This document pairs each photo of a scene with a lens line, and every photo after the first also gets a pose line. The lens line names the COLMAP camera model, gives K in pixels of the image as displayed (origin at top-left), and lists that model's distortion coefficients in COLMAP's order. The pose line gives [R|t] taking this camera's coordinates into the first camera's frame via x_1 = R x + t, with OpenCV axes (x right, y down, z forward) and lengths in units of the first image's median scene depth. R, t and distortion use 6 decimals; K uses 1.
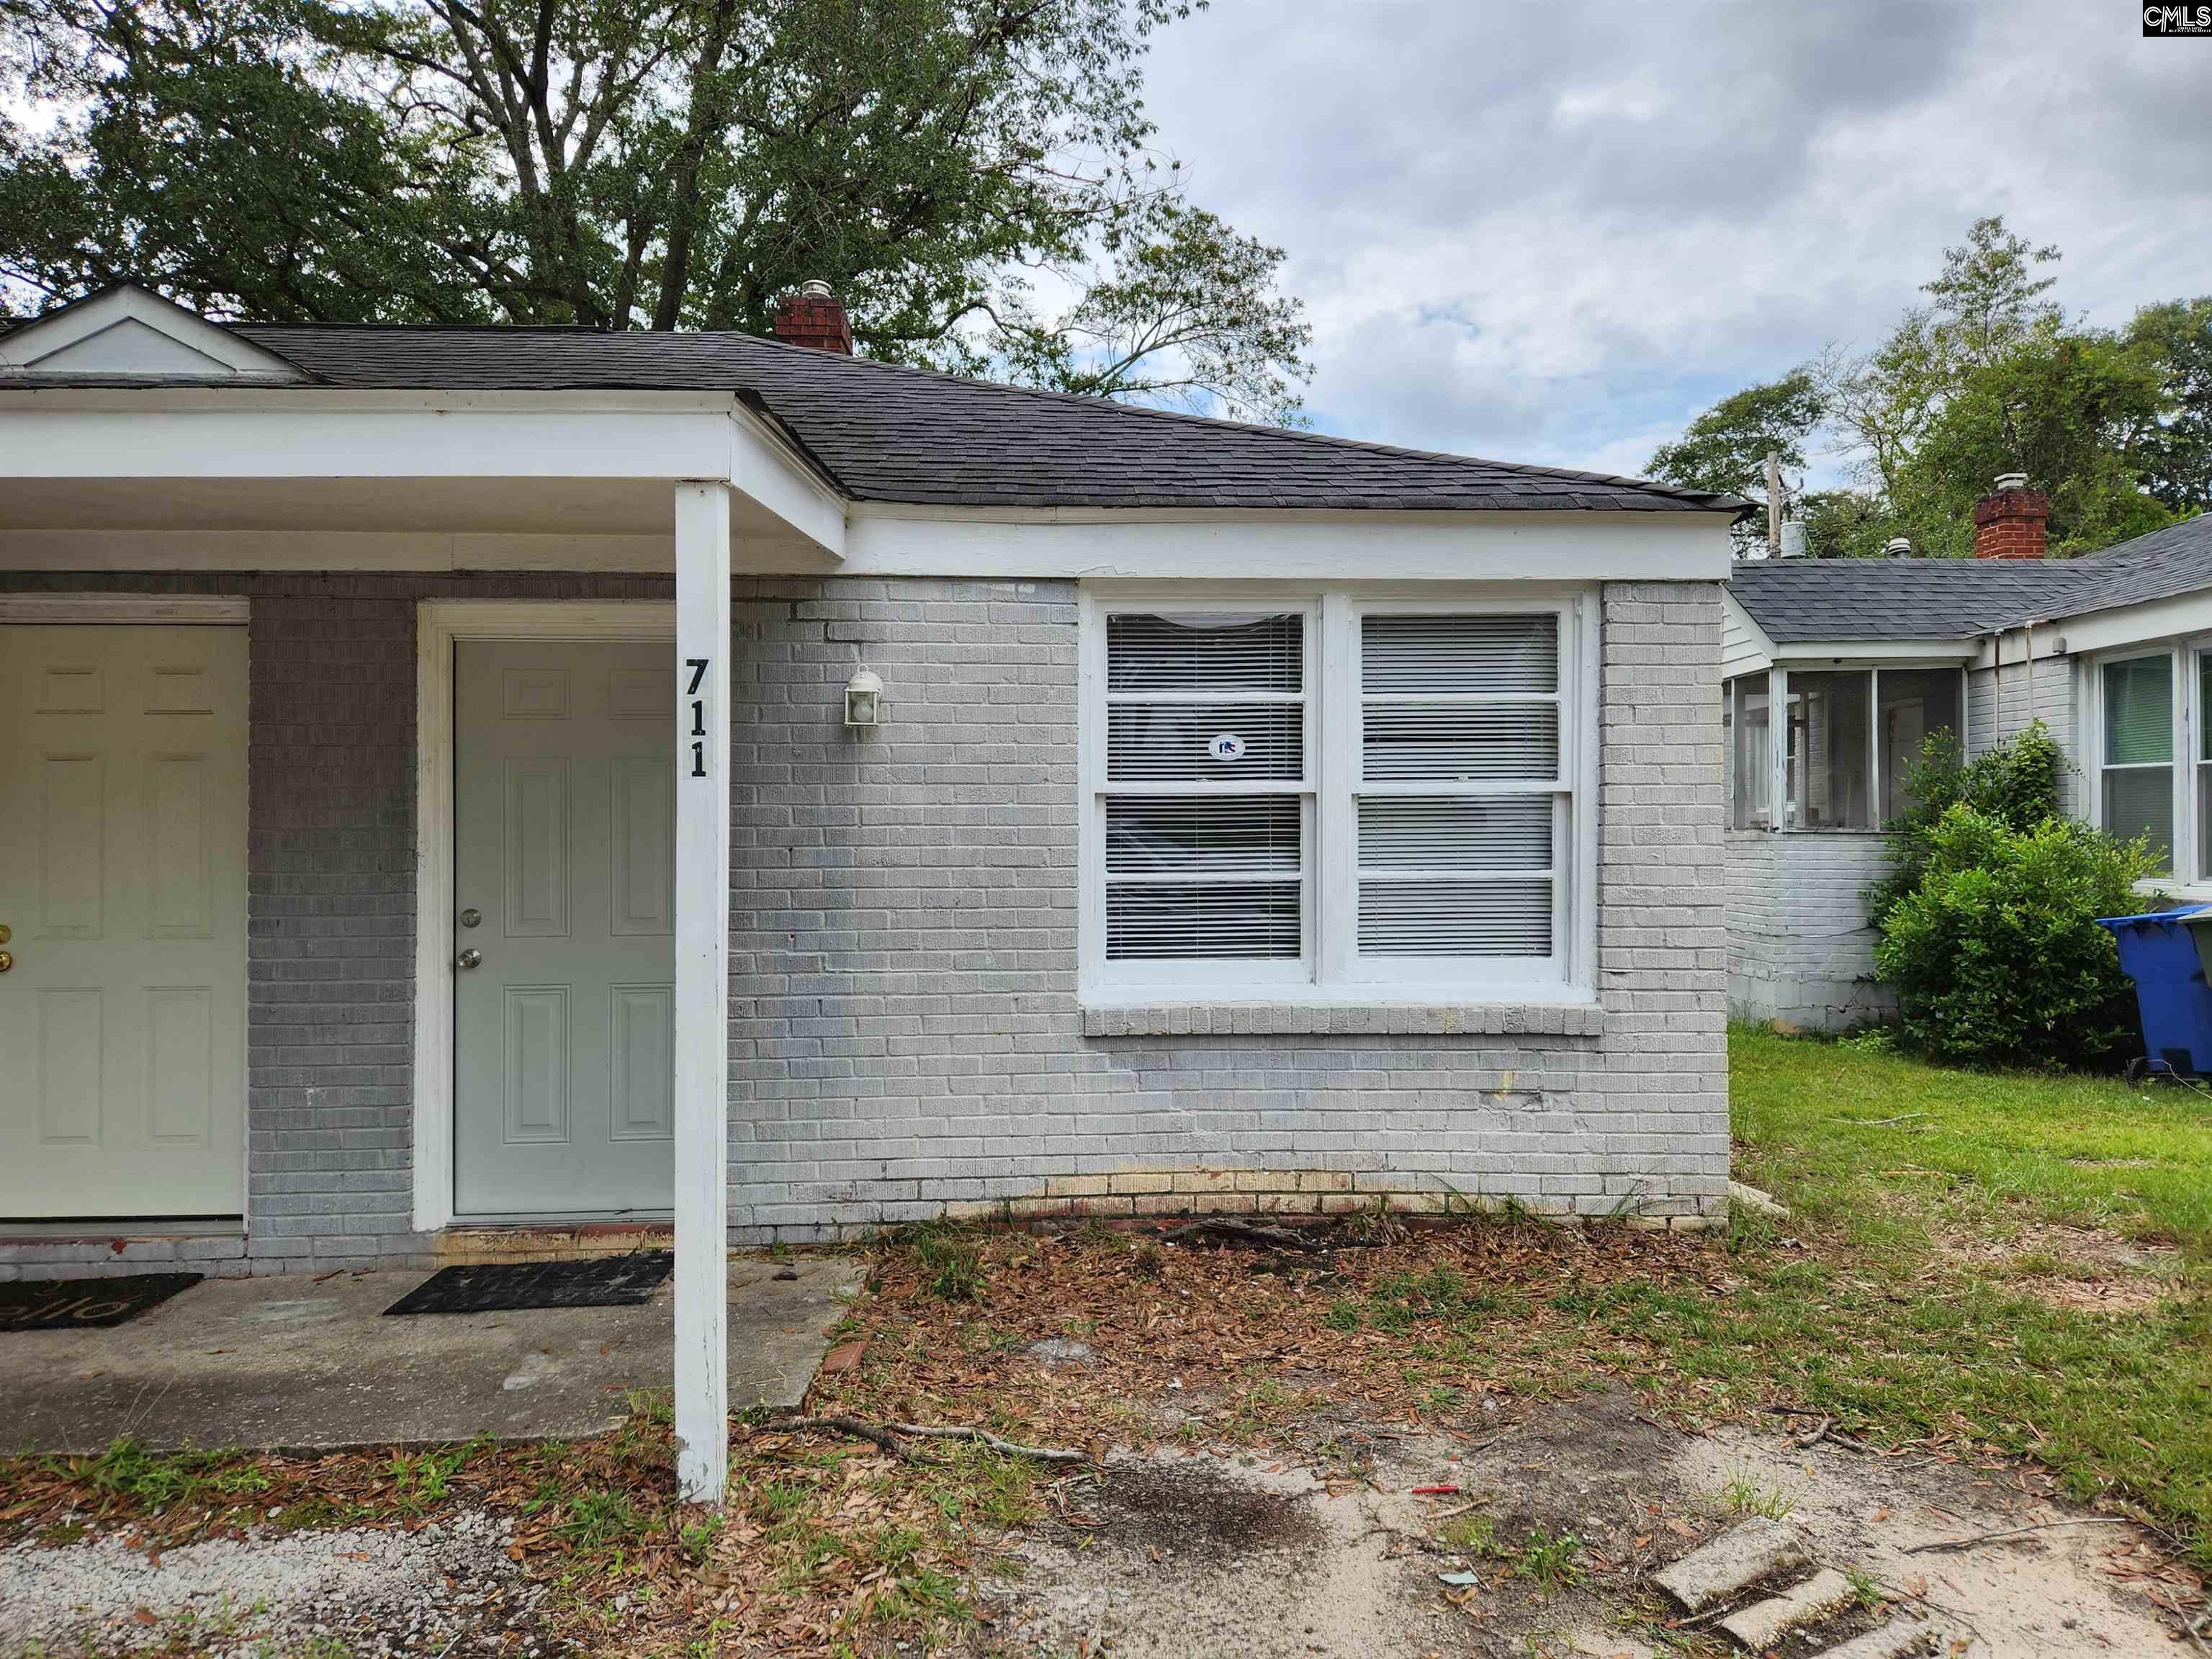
lens RADIAL K [[1479.9, 0, 1112.4], [0, 1479.9, 820.6], [0, 0, 1]] dist [0.059662, -0.034825]
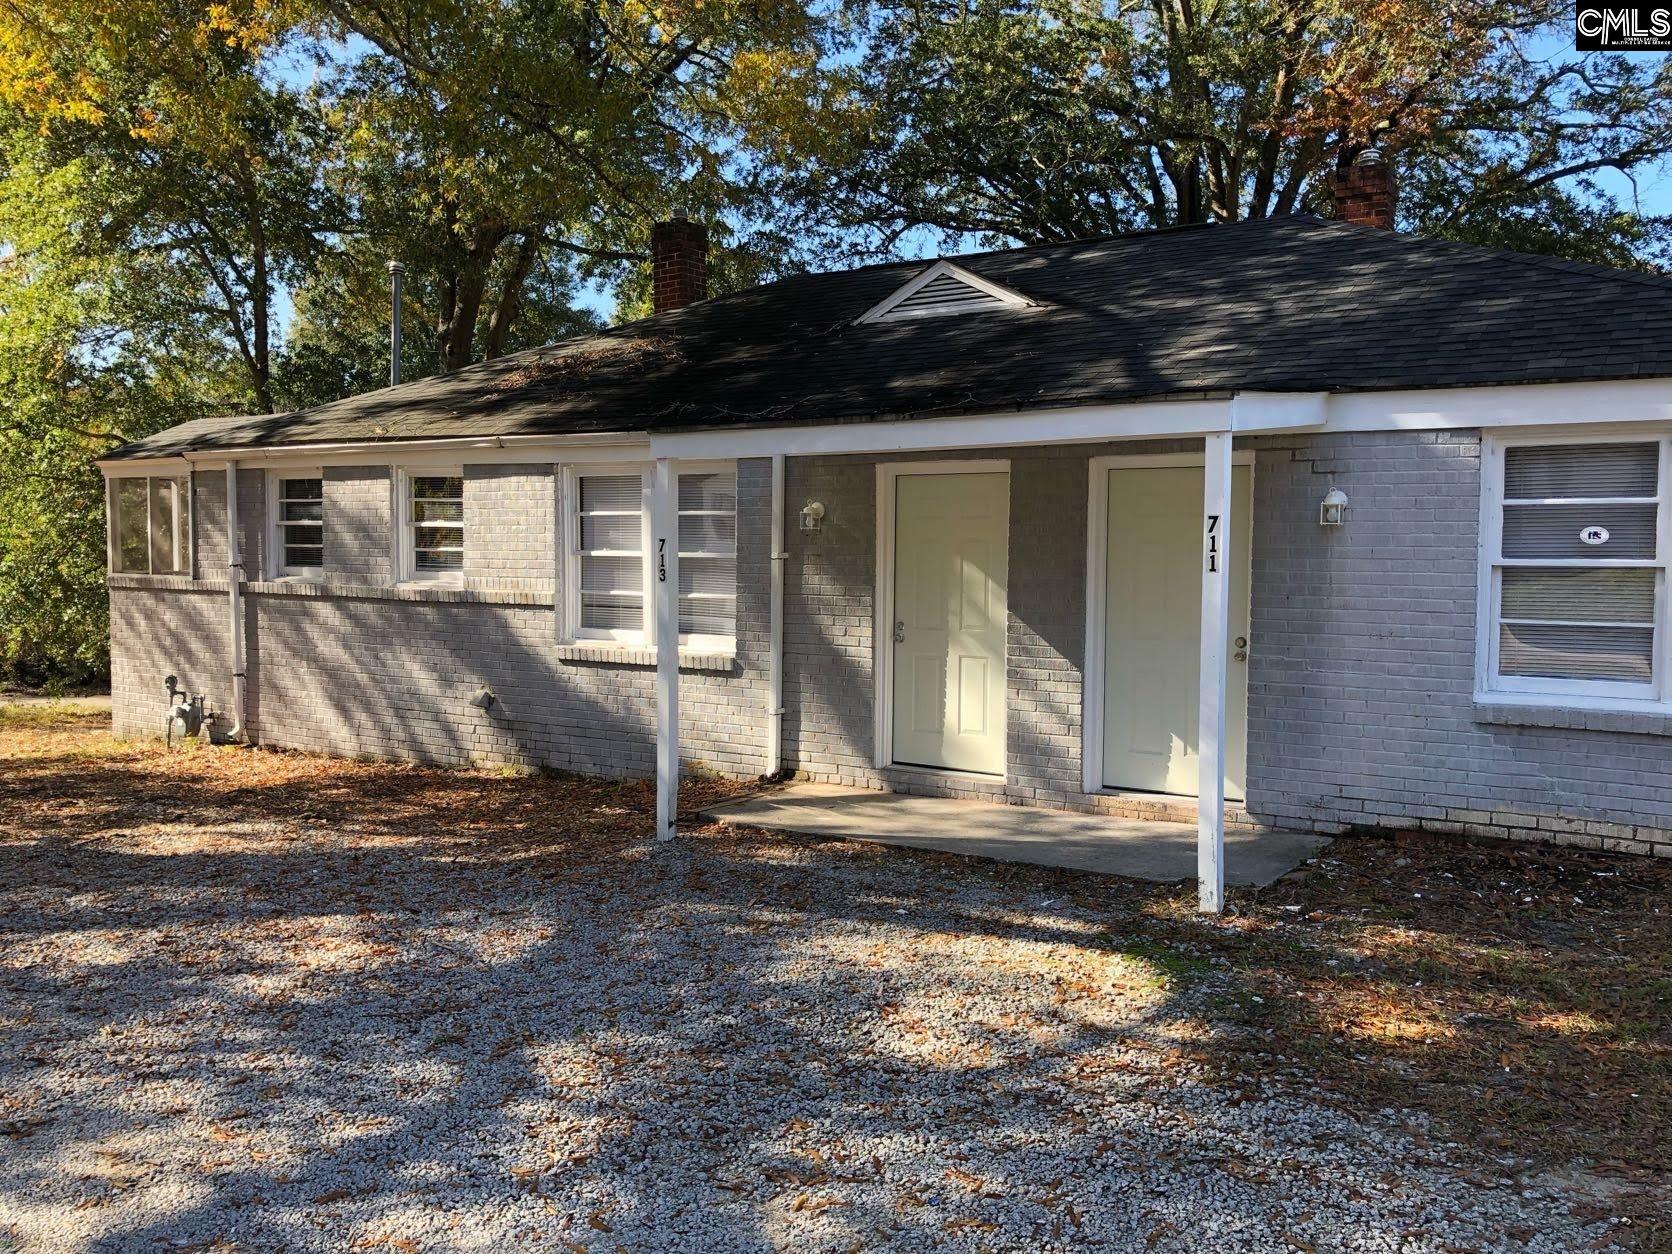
lens RADIAL K [[1368.7, 0, 837.2], [0, 1368.7, 623.4], [0, 0, 1]] dist [0.000960, -0.001042]
pose [[0.820768, 0.042366, -0.569689, 0.246713], [-0.002519, 0.997505, 0.070552, -0.058483], [0.571256, -0.056472, 0.818827, -0.560271]]
